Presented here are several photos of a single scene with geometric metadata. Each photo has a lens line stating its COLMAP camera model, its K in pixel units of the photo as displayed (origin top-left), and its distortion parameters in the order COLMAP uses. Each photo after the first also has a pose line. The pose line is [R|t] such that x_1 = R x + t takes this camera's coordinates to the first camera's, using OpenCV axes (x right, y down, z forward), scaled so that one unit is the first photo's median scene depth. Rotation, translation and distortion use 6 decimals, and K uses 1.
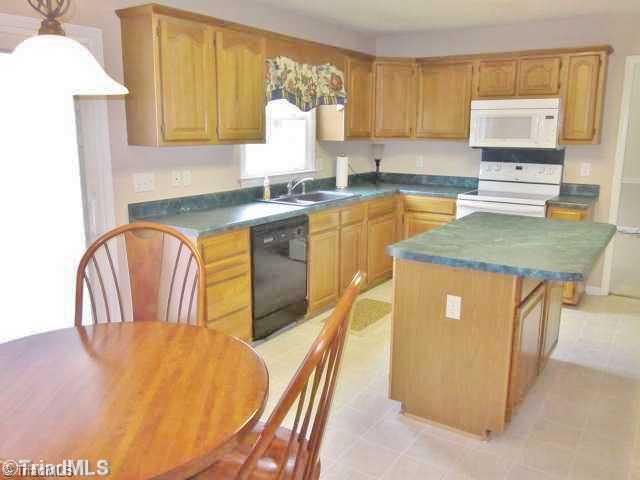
lens RADIAL K [[542.9, 0, 320.0], [0, 542.9, 240.0], [0, 0, 1]] dist [-0.061057, 0.067640]
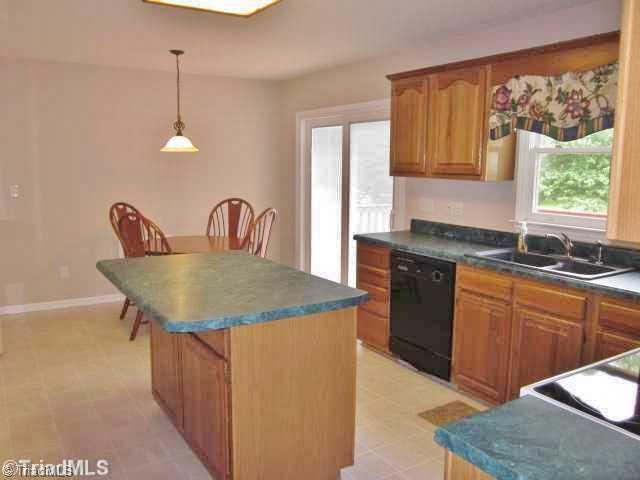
lens RADIAL K [[542.9, 0, 320.0], [0, 542.9, 240.0], [0, 0, 1]] dist [-0.061057, 0.067640]
pose [[-0.393844, 0.126112, -0.910485, 0.788979], [-0.191418, 0.957573, 0.215436, -0.213466], [0.899025, 0.259132, -0.352994, 1.041982]]
